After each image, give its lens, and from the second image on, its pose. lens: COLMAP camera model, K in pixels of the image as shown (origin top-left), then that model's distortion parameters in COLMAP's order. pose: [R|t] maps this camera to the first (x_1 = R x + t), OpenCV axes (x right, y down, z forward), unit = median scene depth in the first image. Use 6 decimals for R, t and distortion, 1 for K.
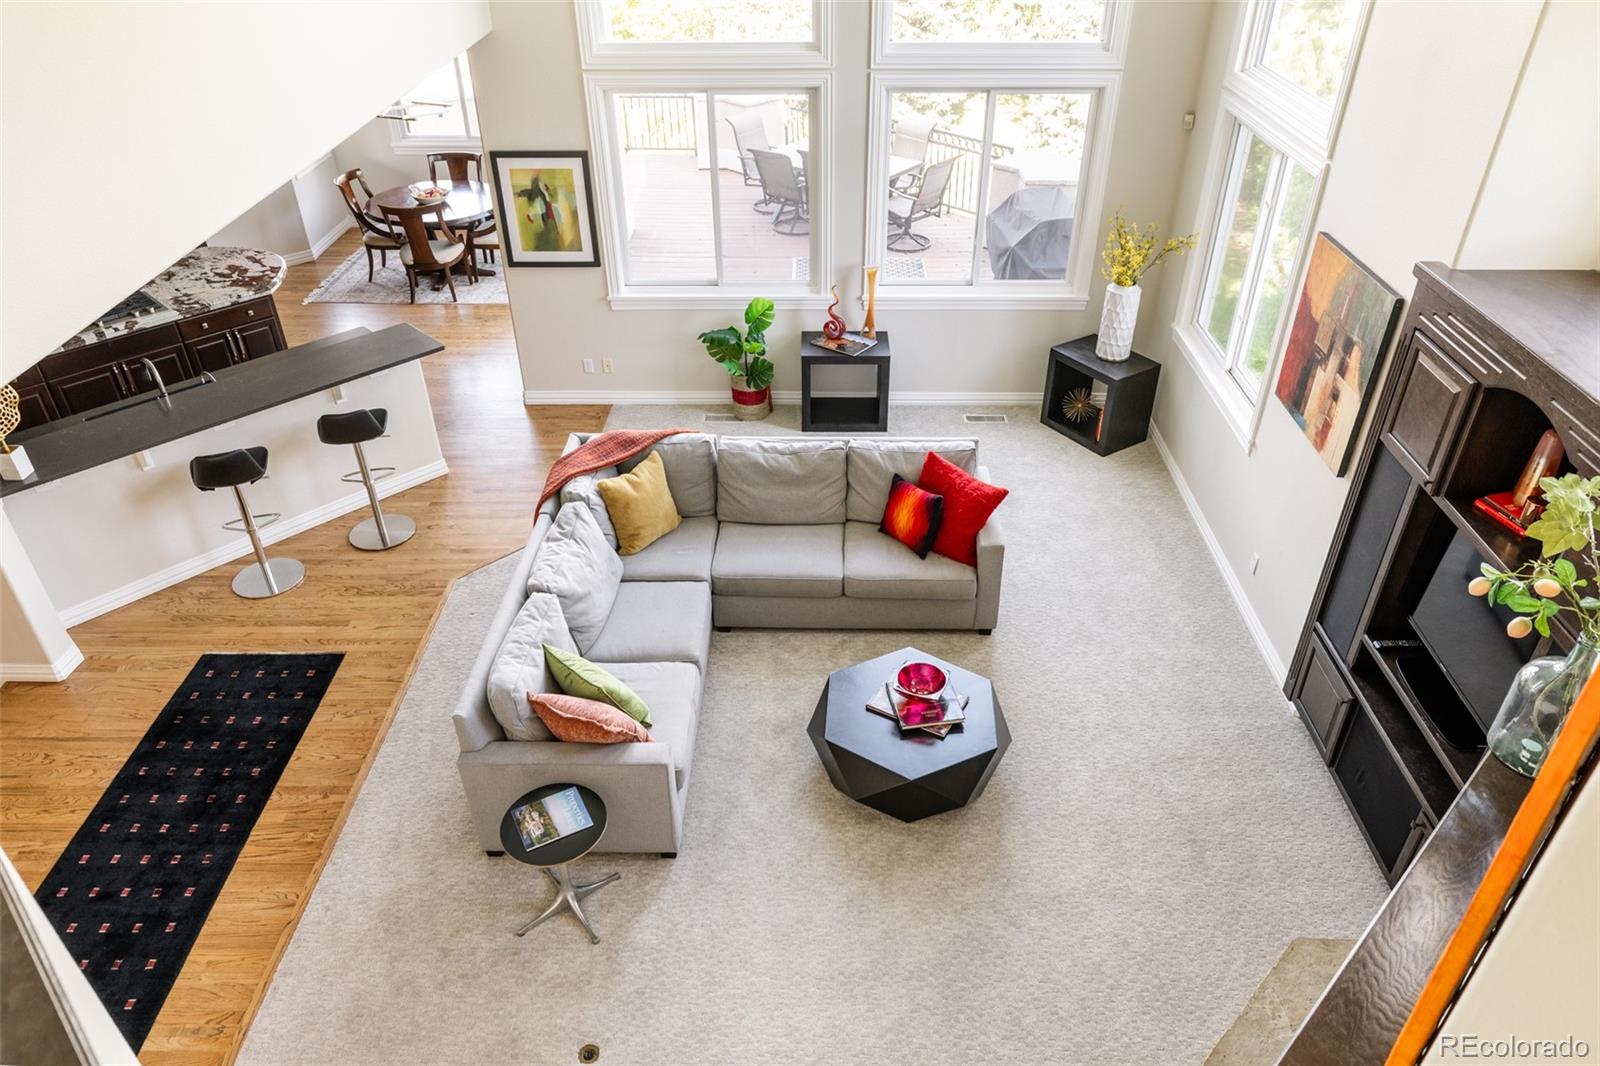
lens RADIAL K [[1041.9, 0, 811.5], [0, 1041.9, 529.4], [0, 0, 1]] dist [0.015434, -0.014339]
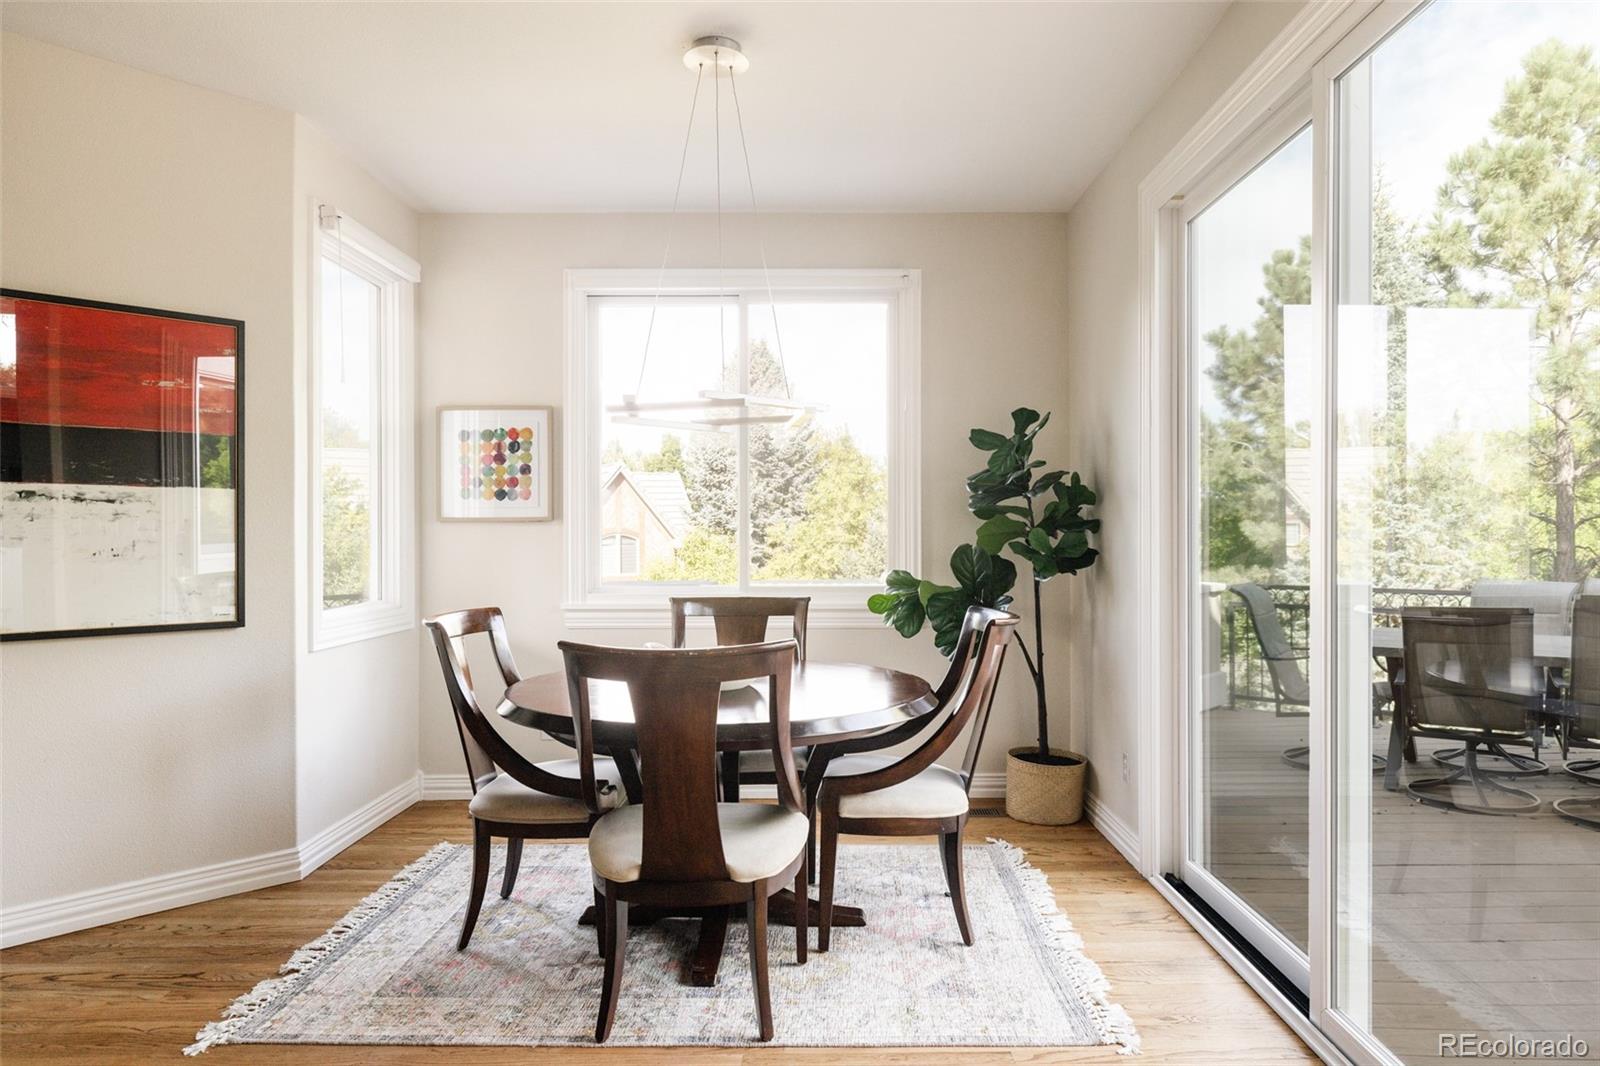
lens RADIAL K [[1028.2, 0, 807.9], [0, 1028.2, 535.3], [0, 0, 1]] dist [0.011404, -0.000440]
pose [[0.999686, -0.009512, -0.023176, -0.559806], [-0.005120, 0.828002, -0.560701, -0.302352], [0.024523, 0.560644, 0.827694, 1.230394]]
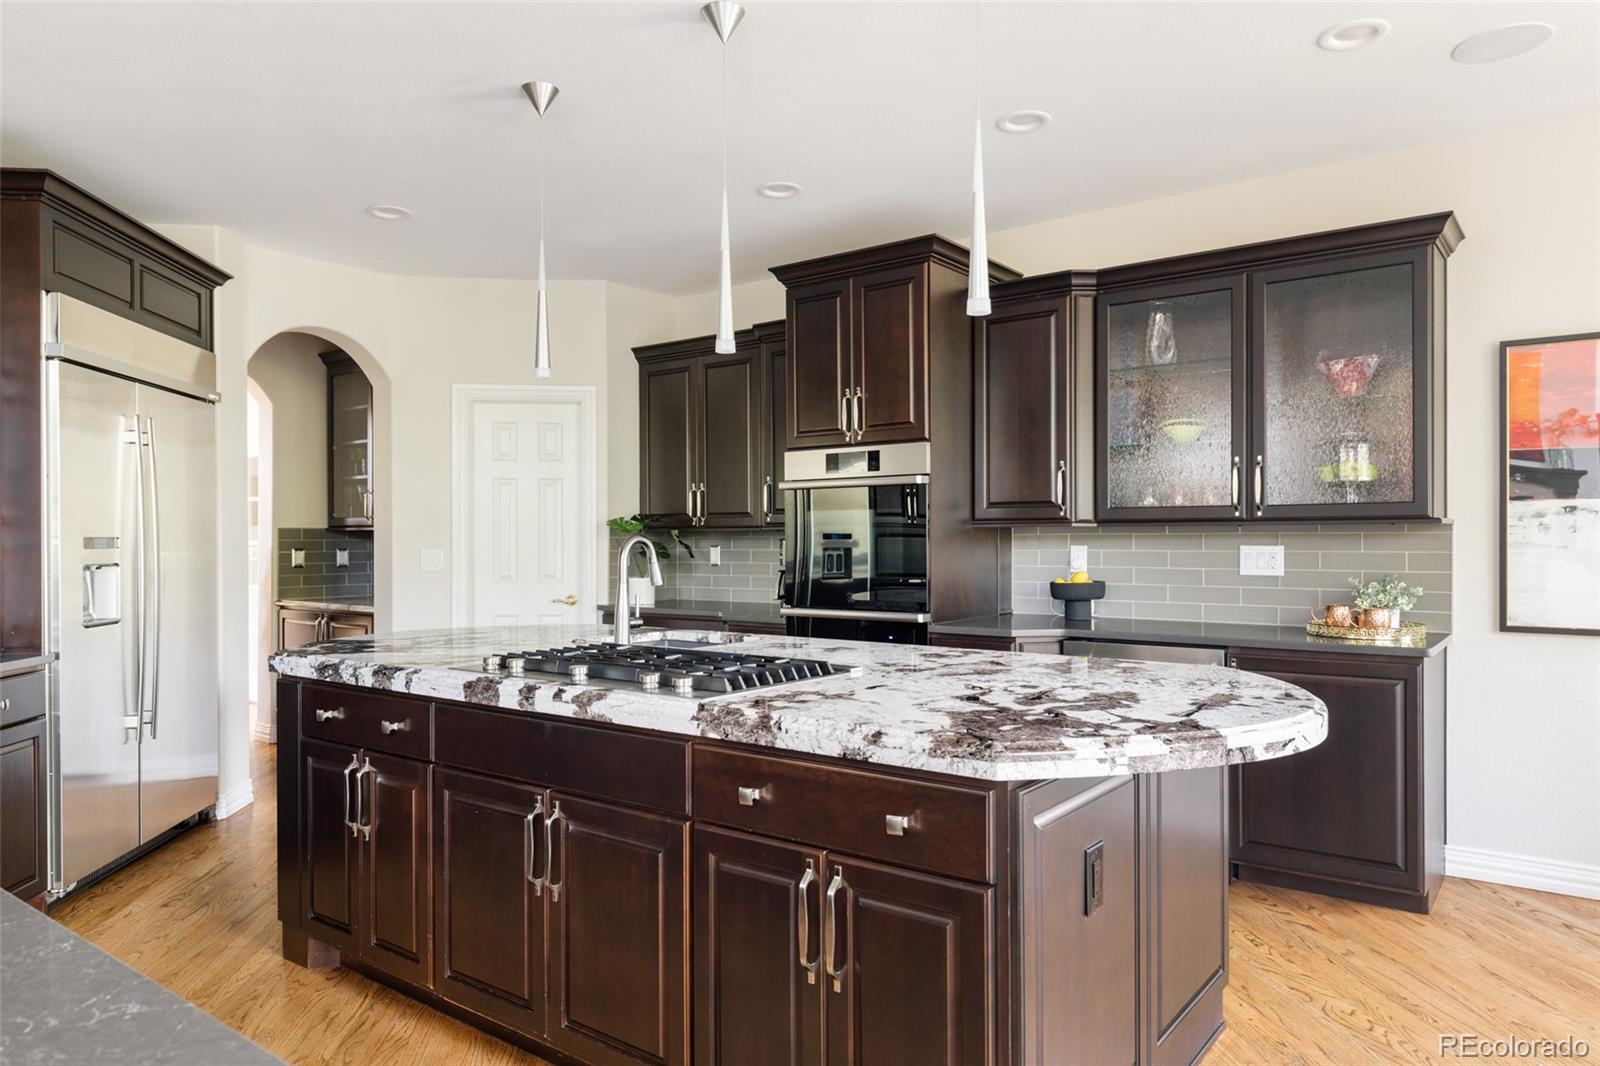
lens RADIAL K [[1041.9, 0, 799.0], [0, 1041.9, 535.0], [0, 0, 1]] dist [0.015434, -0.014339]
pose [[0.122171, -0.000637, -0.992509, -0.415814], [-0.555919, 0.828371, -0.068962, -0.304859], [0.822209, 0.560180, 0.100849, 1.217873]]
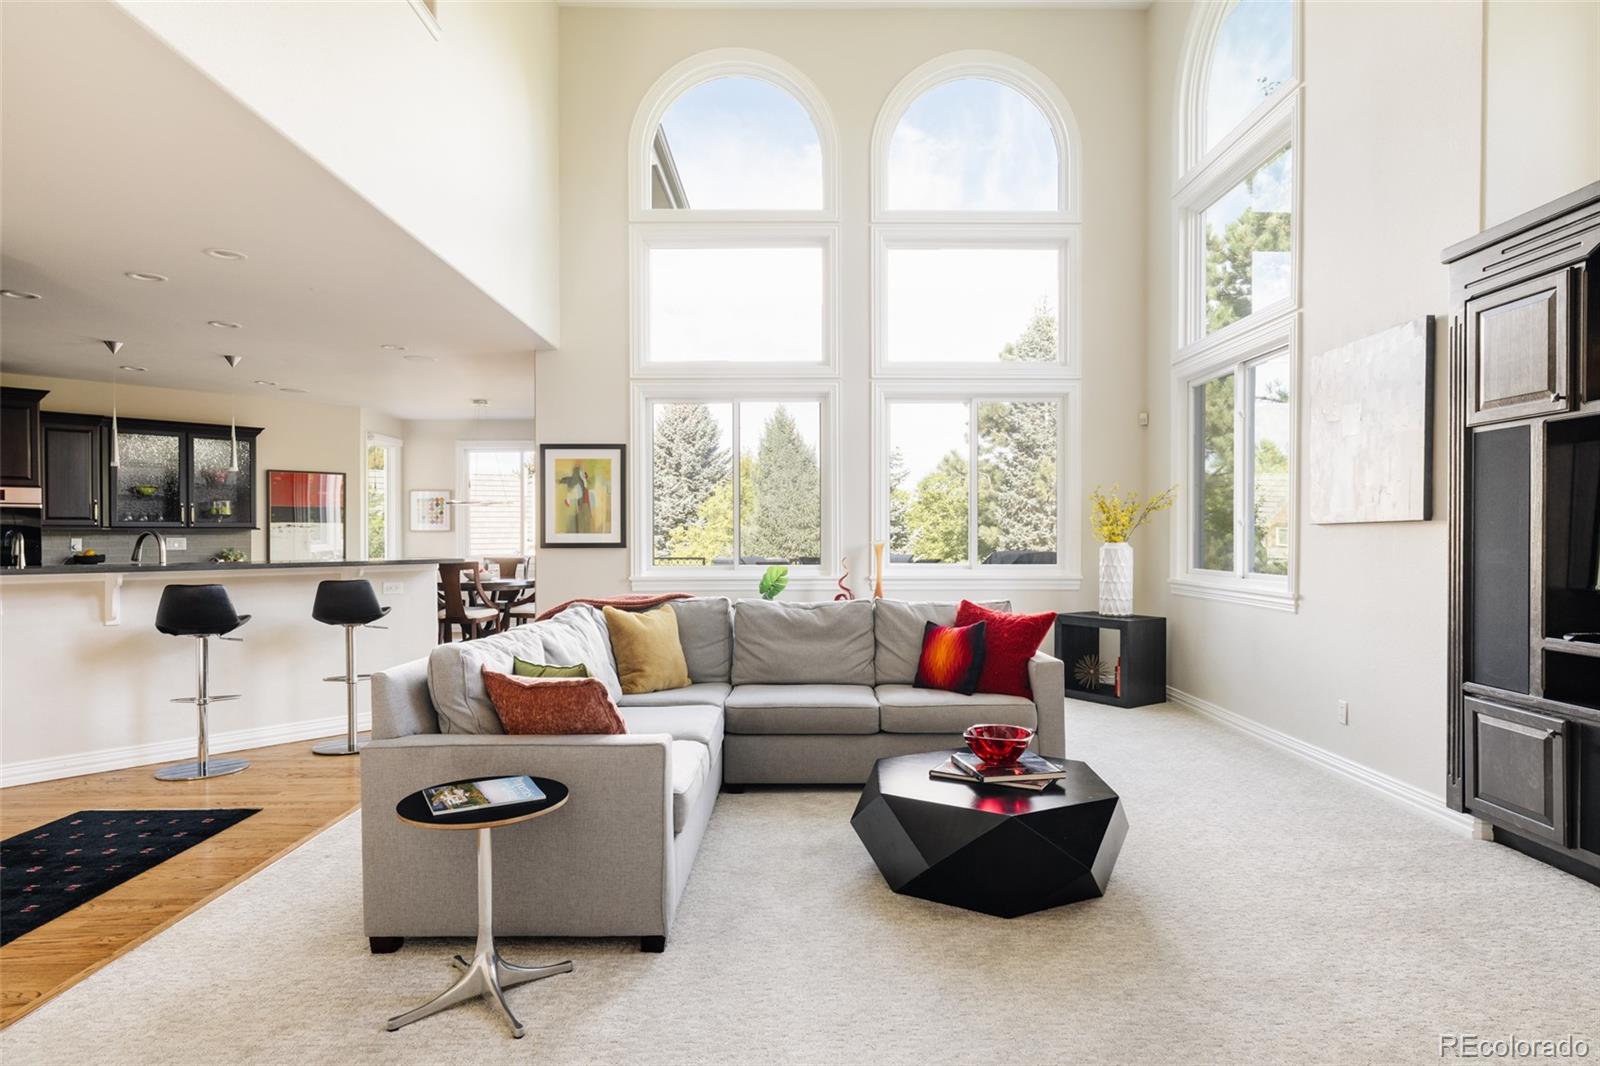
lens RADIAL K [[871.5, 0, 810.7], [0, 871.5, 547.6], [0, 0, 1]] dist [-0.002123, 0.002305]
pose [[0.999803, 0.001208, 0.019832, -0.037823], [0.009859, 0.836425, -0.547993, 0.308270], [-0.017250, 0.548080, 0.836248, 0.313374]]
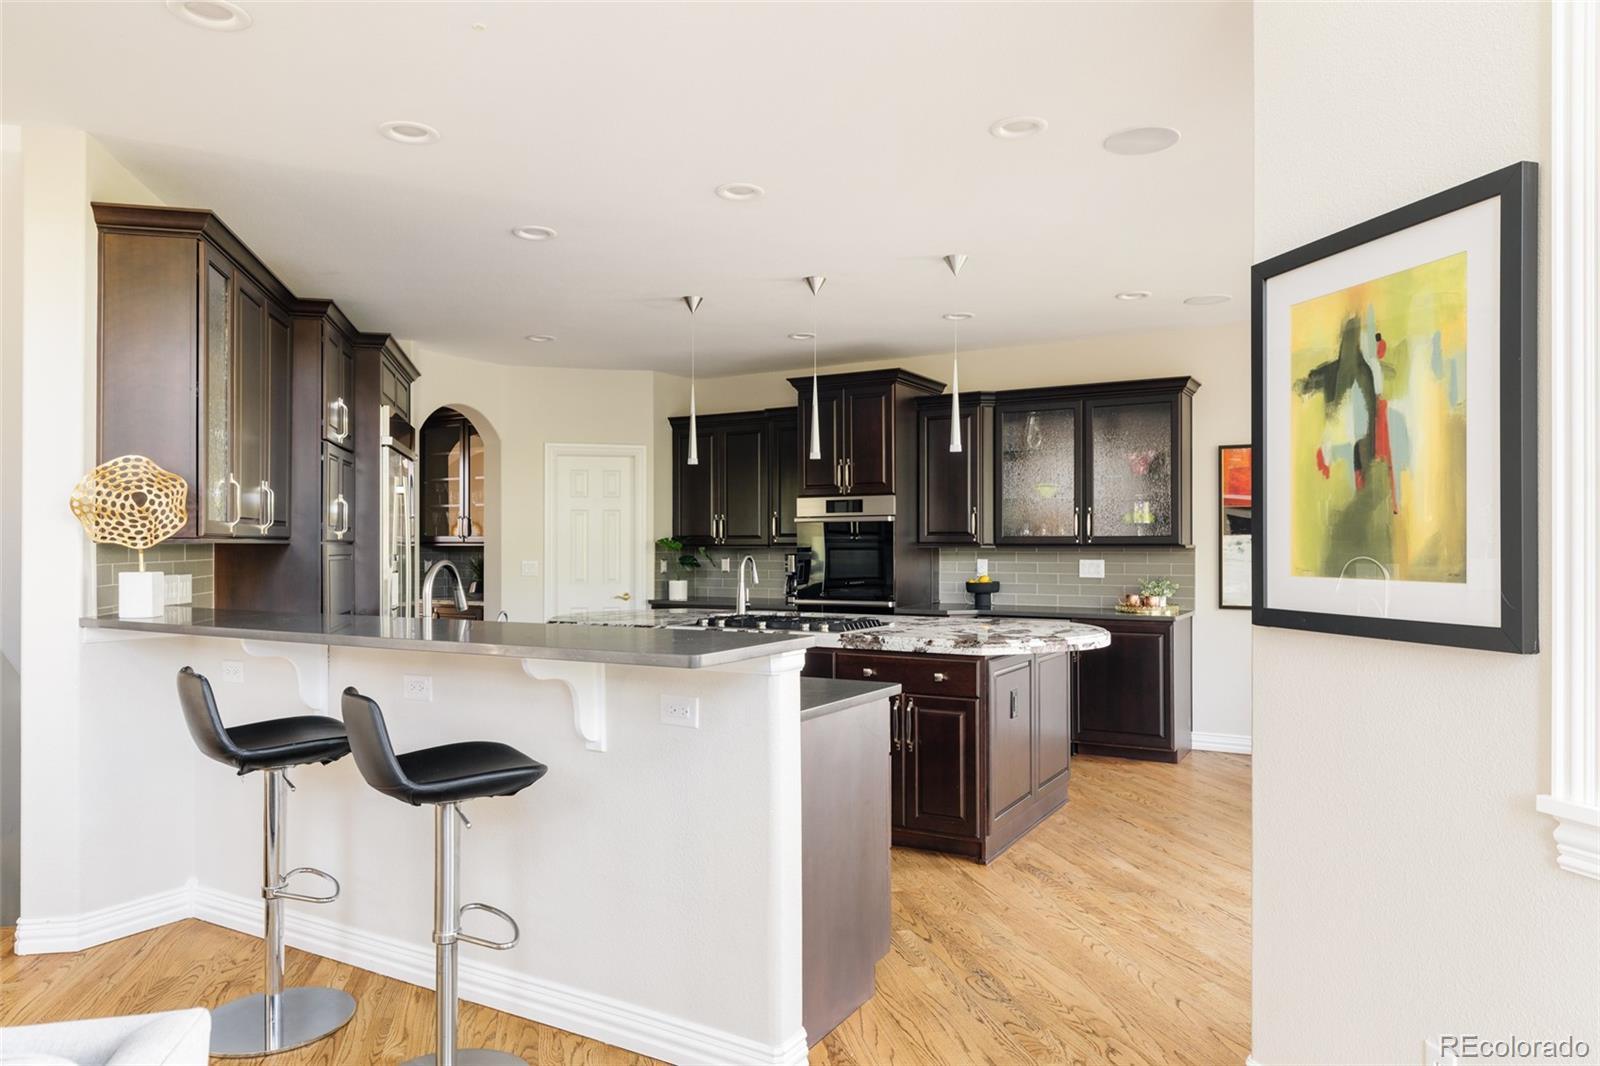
lens RADIAL K [[1041.9, 0, 794.7], [0, 1041.9, 534.0], [0, 0, 1]] dist [0.015434, -0.014339]
pose [[0.243241, -0.007155, -0.969940, -0.026212], [-0.545178, 0.826066, -0.142813, -0.196822], [0.802256, 0.563528, 0.197032, 1.036899]]
